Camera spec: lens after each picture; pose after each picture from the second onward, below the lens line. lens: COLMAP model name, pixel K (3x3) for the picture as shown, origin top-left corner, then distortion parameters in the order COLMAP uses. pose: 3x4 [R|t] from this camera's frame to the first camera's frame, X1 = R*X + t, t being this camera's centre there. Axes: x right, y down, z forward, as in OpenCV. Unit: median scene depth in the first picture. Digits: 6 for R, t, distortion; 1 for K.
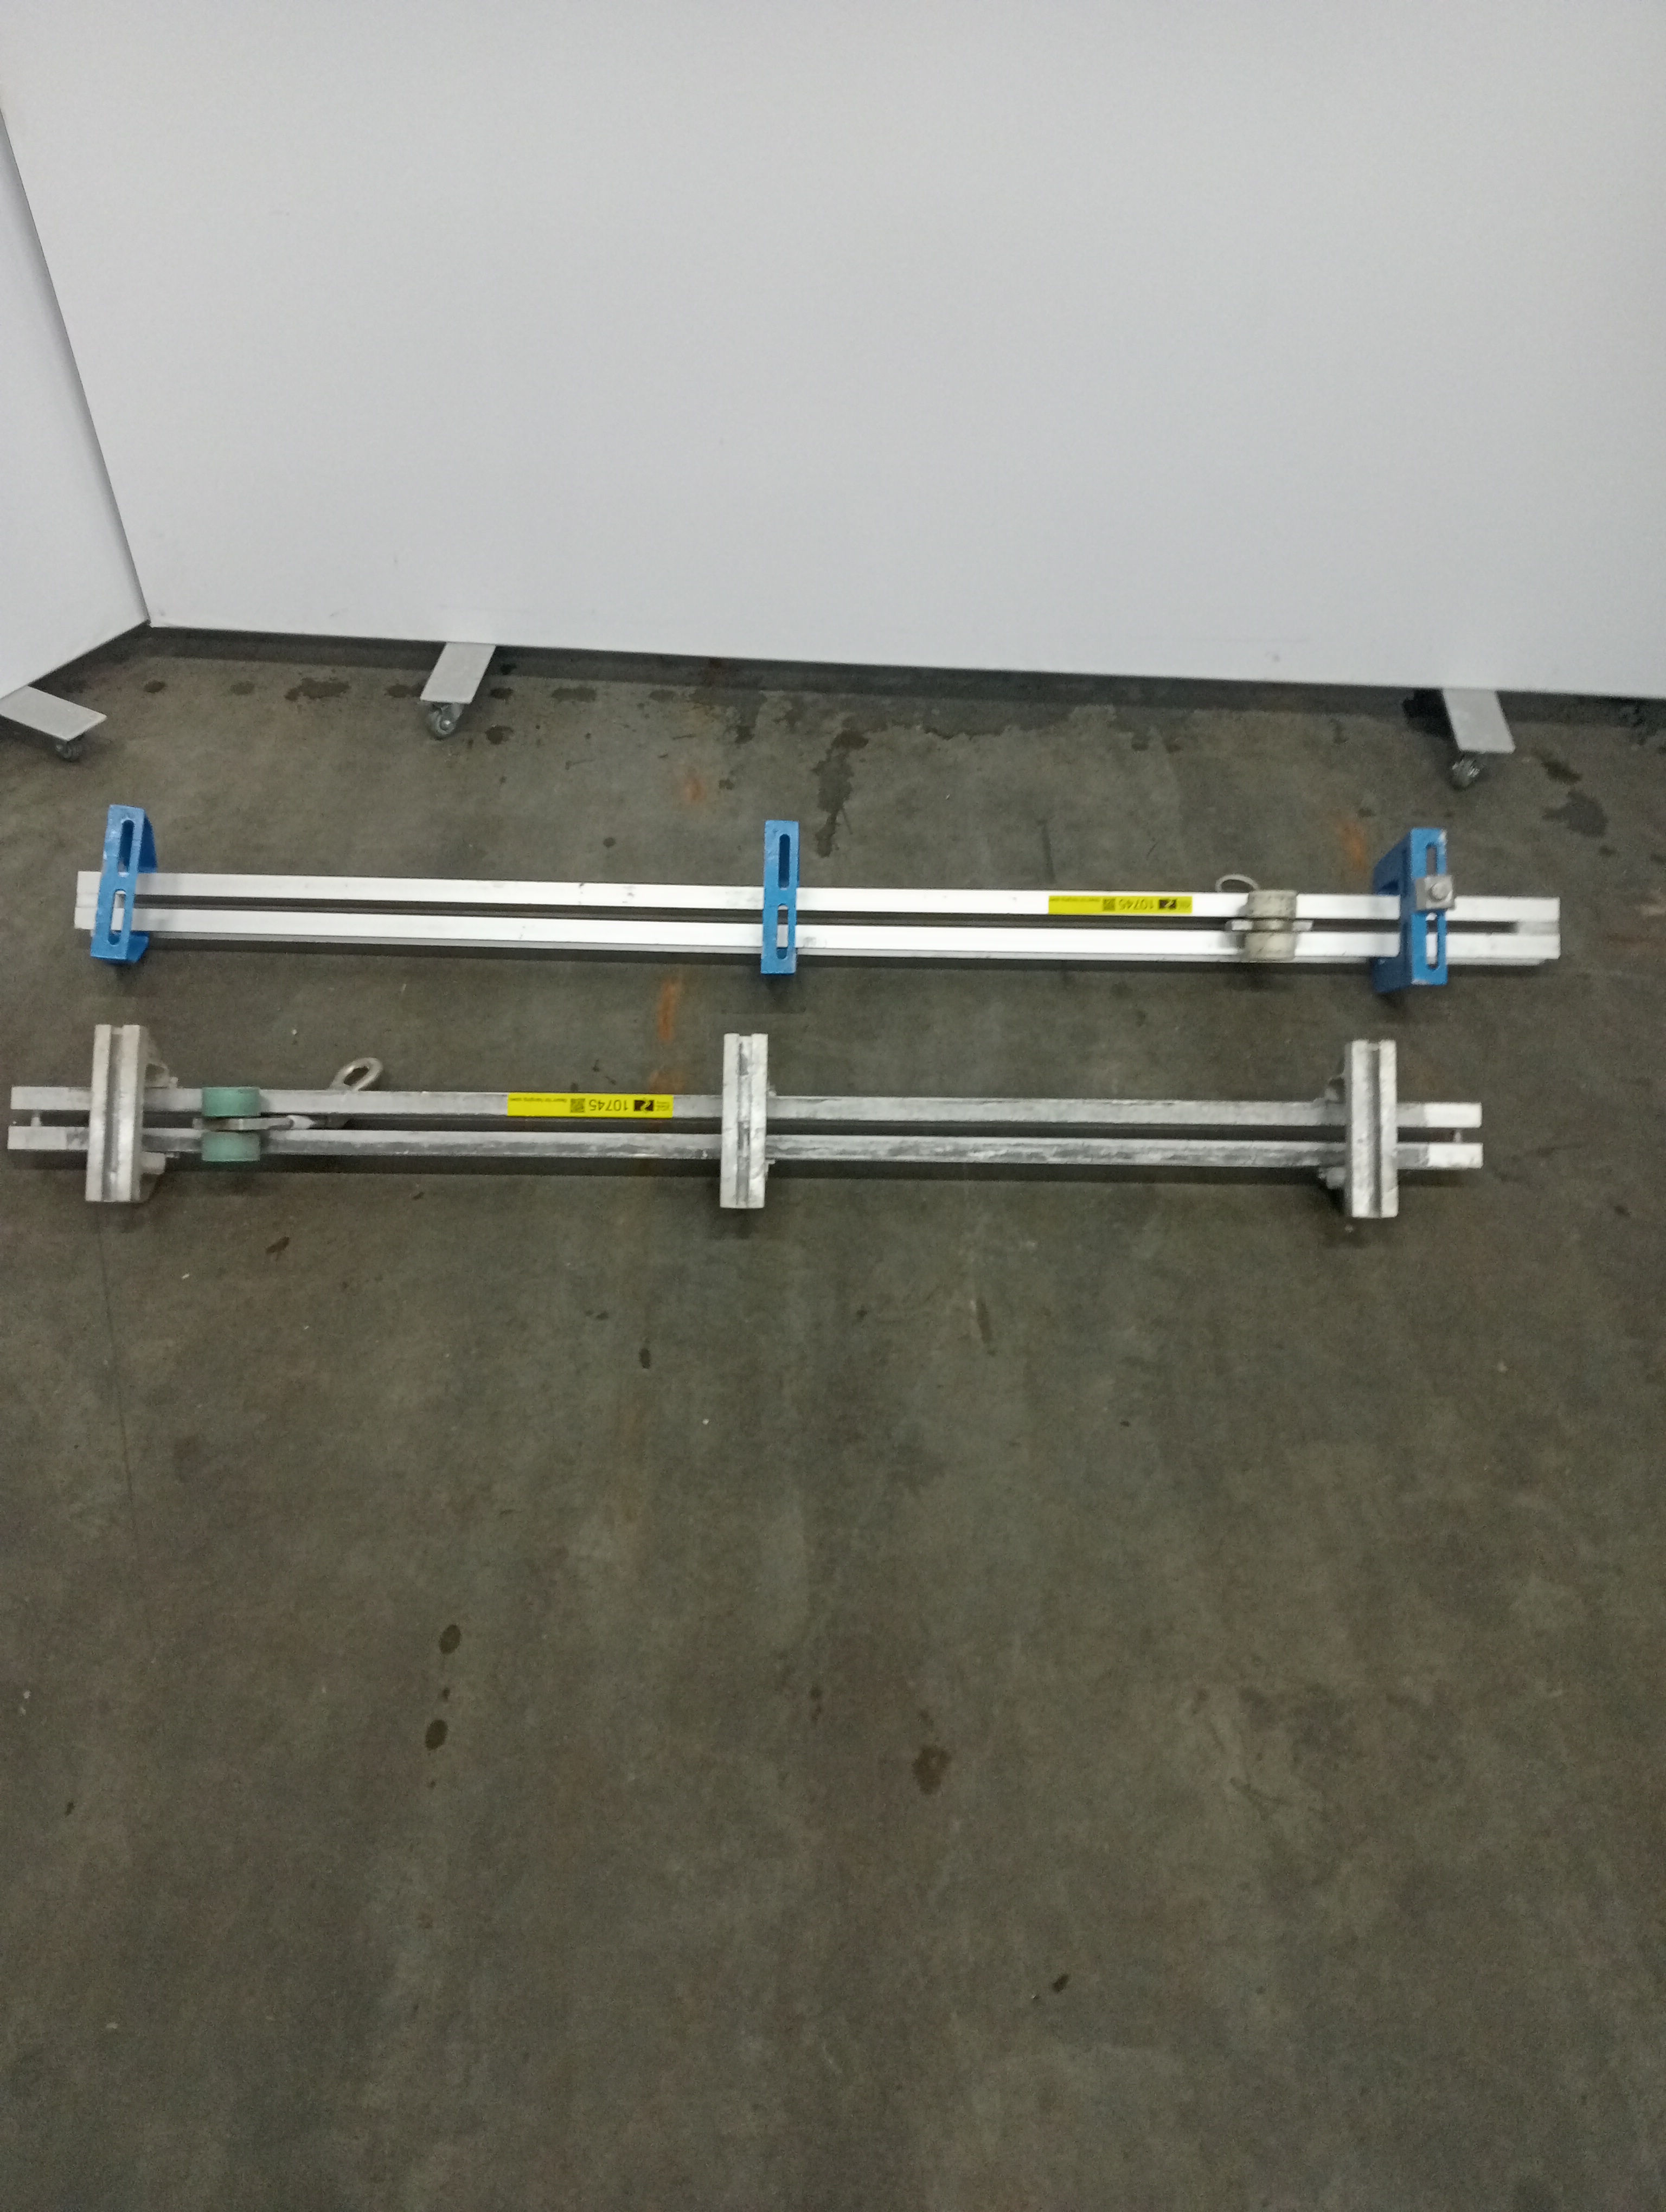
lens RADIAL K [[1710.0, 0, 833.0], [0, 1710.0, 1106.0], [0, 0, 1]] dist [0.118136, -0.240090]
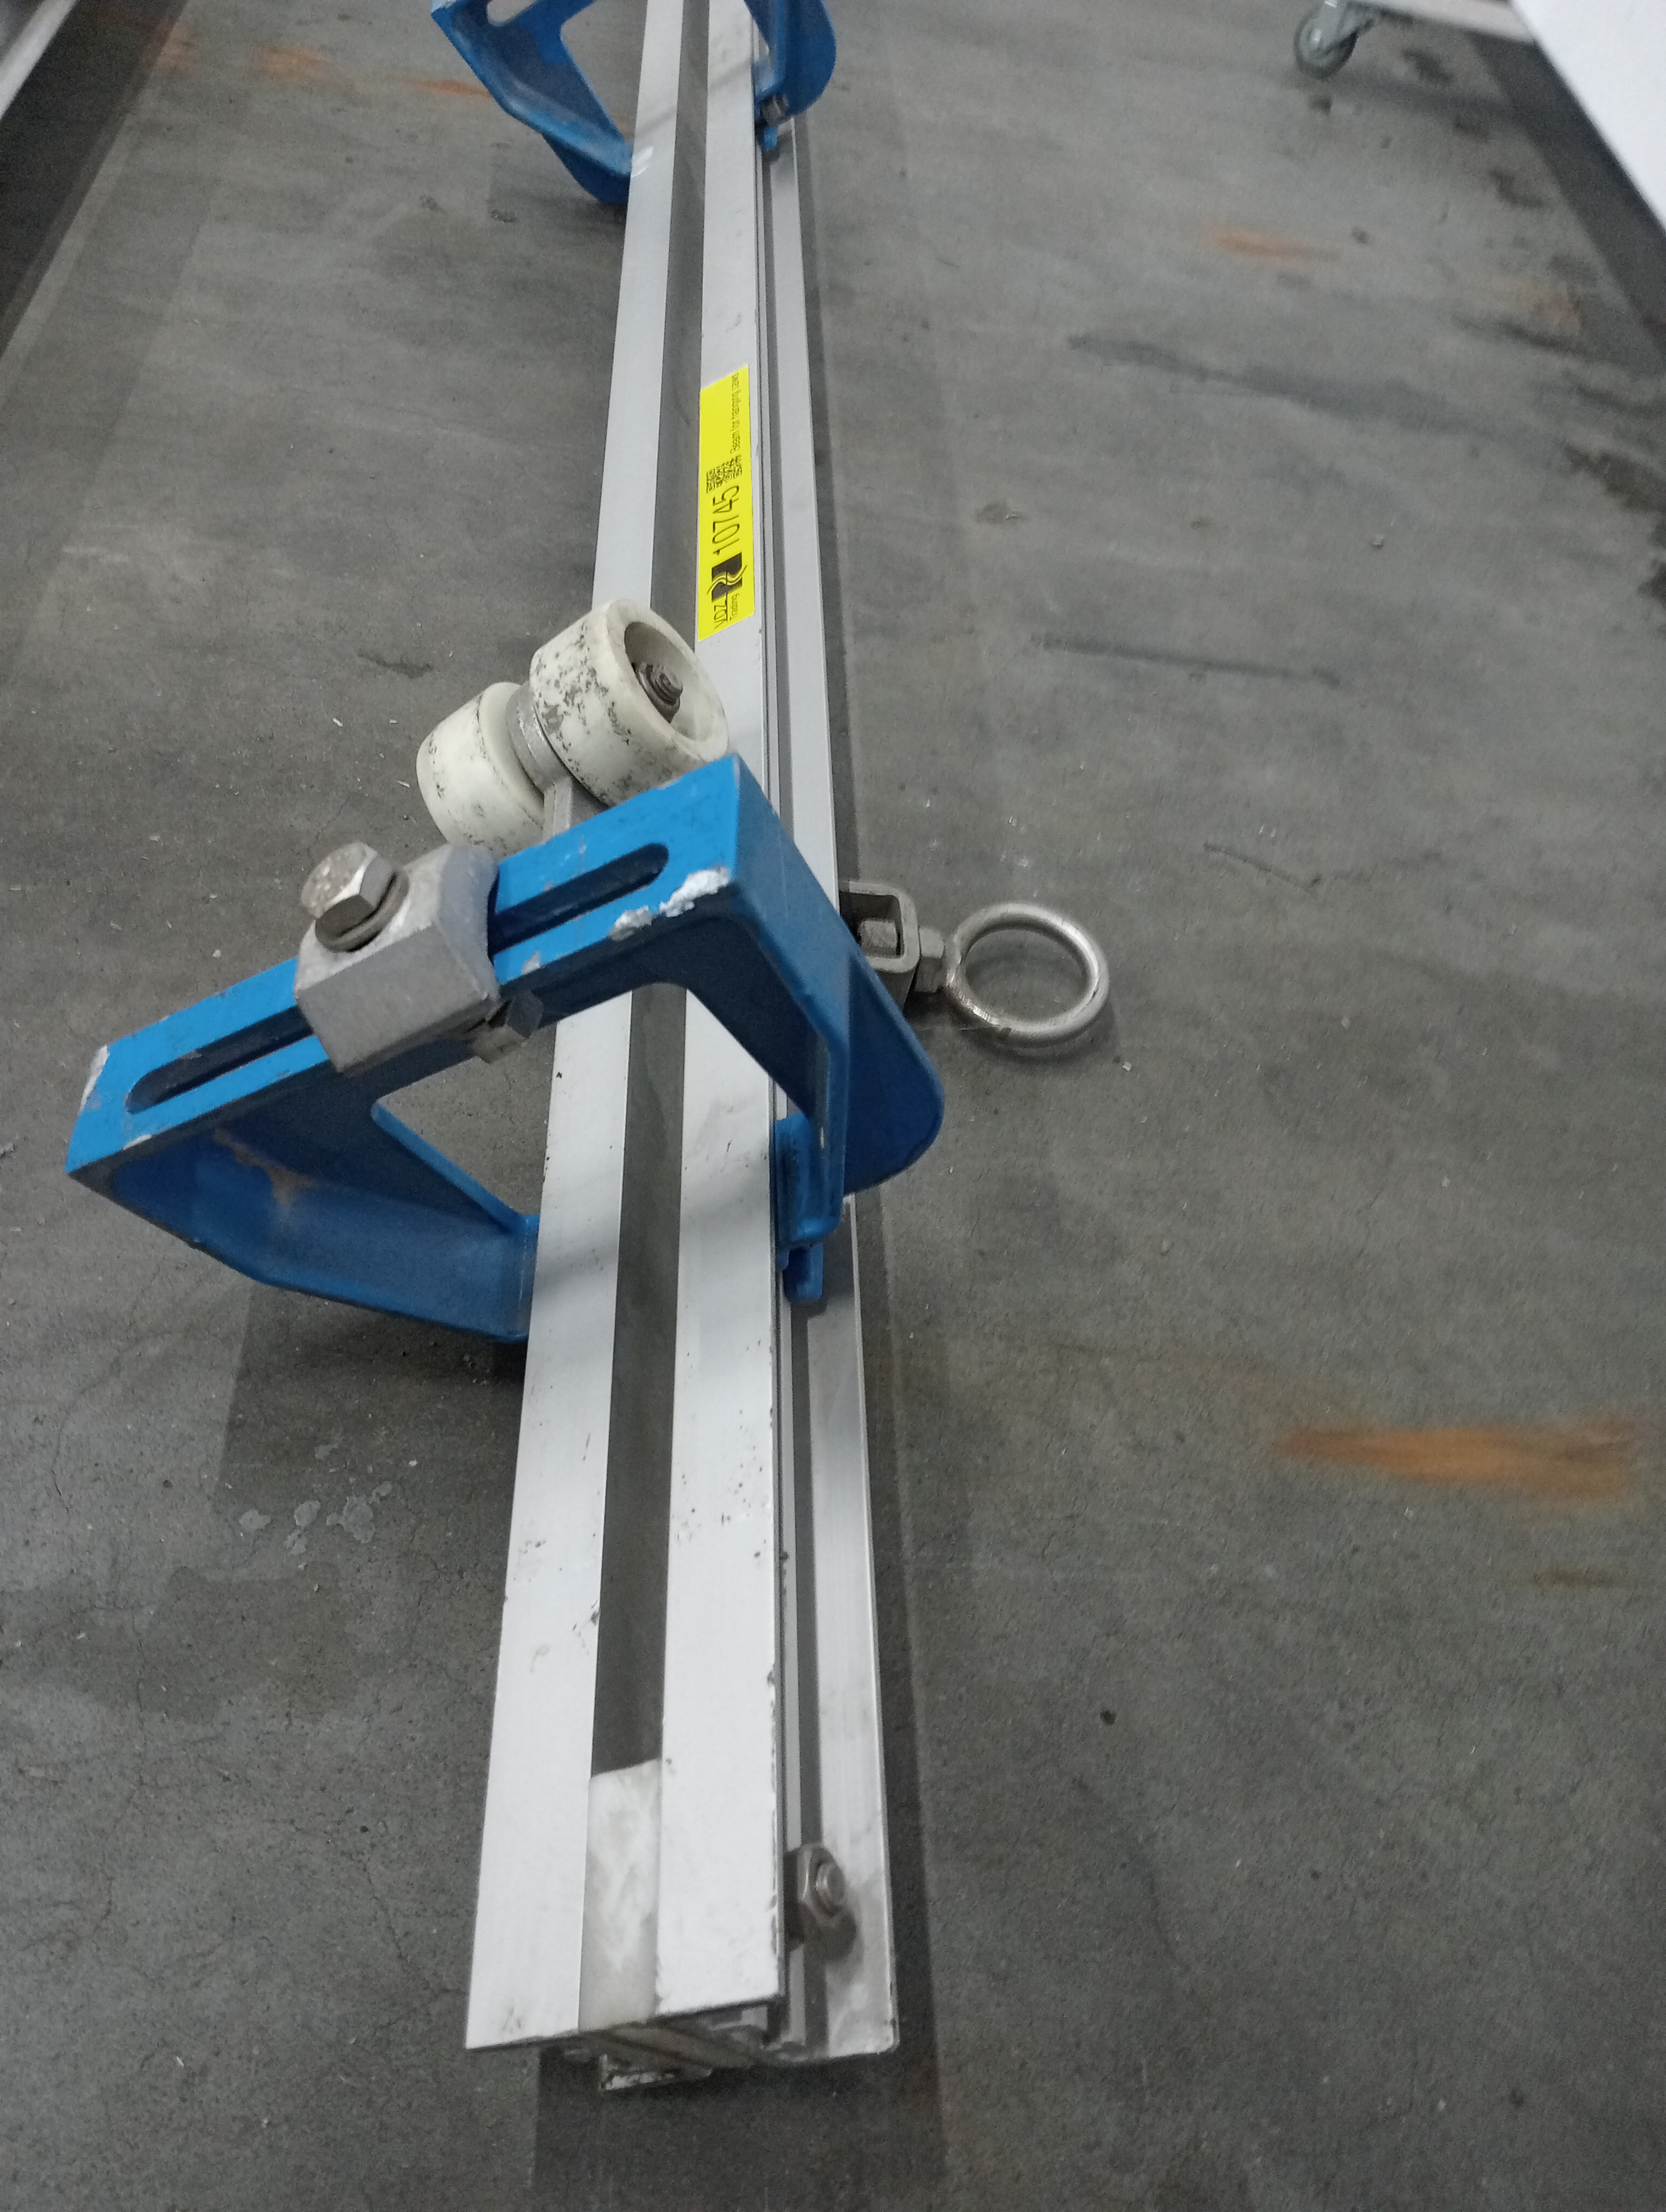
lens RADIAL K [[1736.4, 0, 833.0], [0, 1736.4, 1106.0], [0, 0, 1]] dist [0.116728, -0.264867]
pose [[0.061444, 0.758705, -0.648530, 0.522809], [-0.817093, 0.411397, 0.403871, -0.246272], [0.573222, 0.505094, 0.645211, 0.986907]]
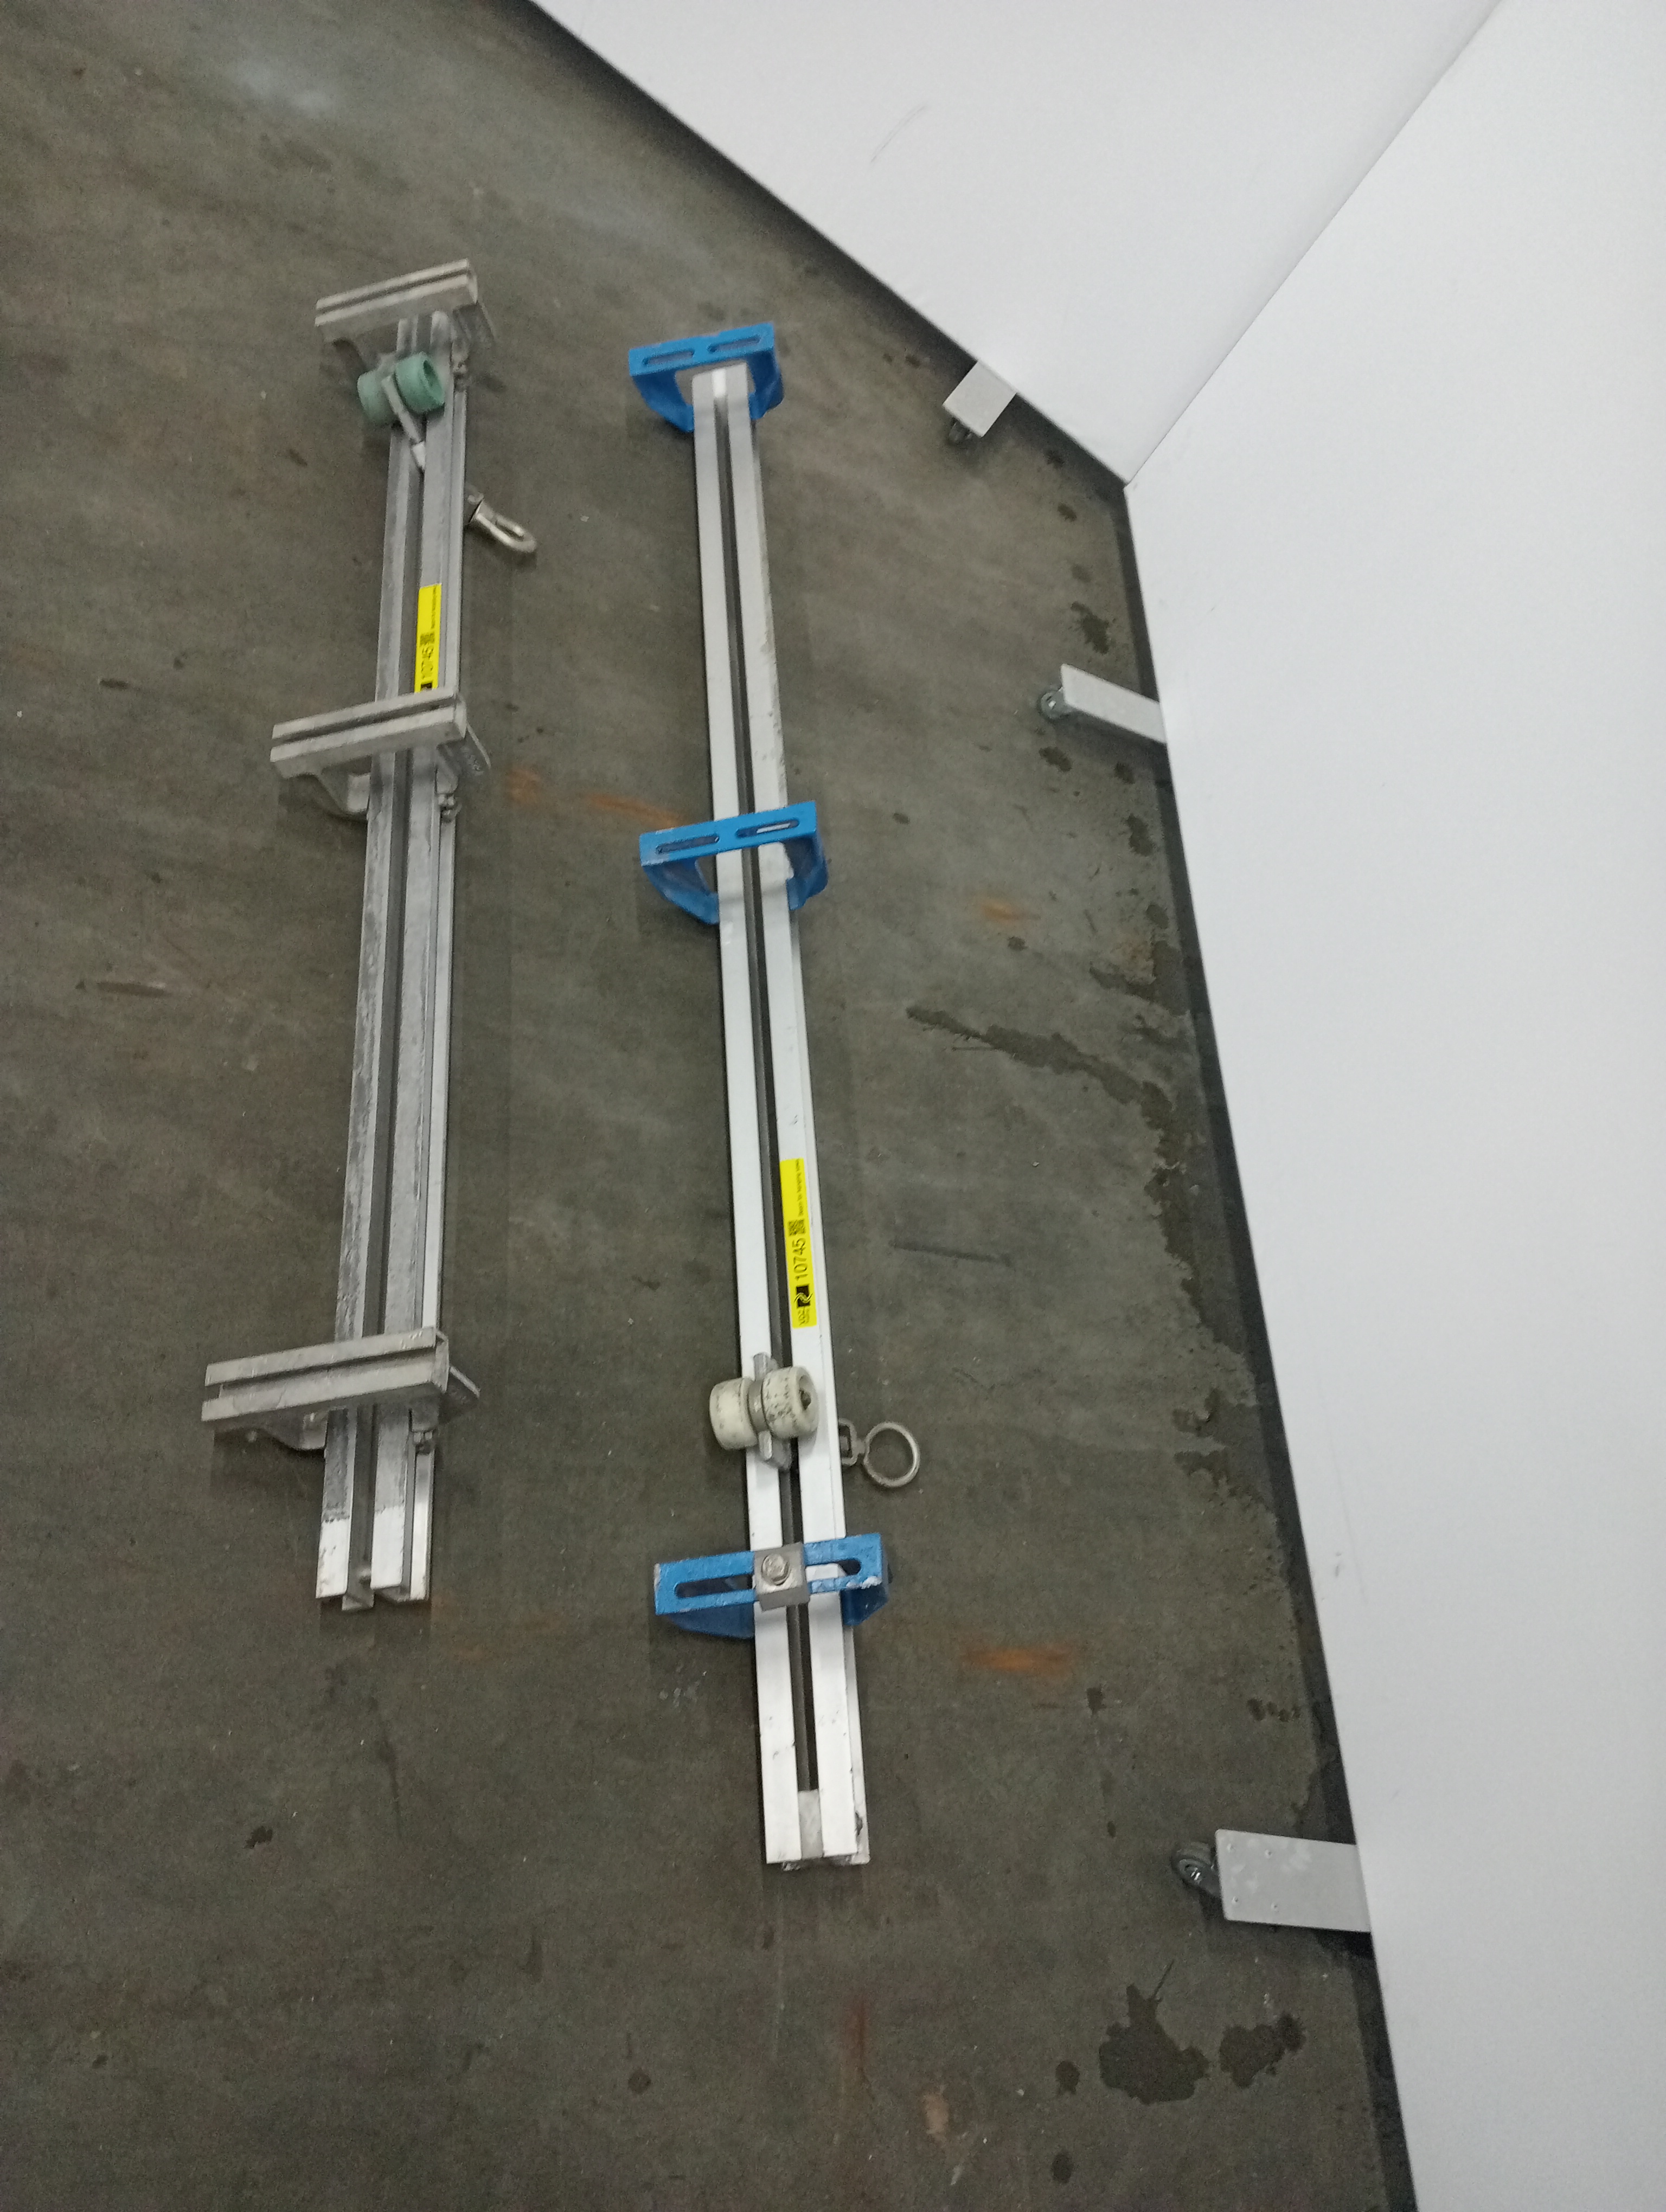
lens RADIAL K [[1710.0, 0, 833.0], [0, 1710.0, 1106.0], [0, 0, 1]] dist [0.118136, -0.240090]
pose [[0.098256, 0.853390, -0.511929, 0.578568], [-0.945251, 0.240900, 0.220156, -0.358369], [0.311203, 0.462270, 0.830337, 0.397663]]
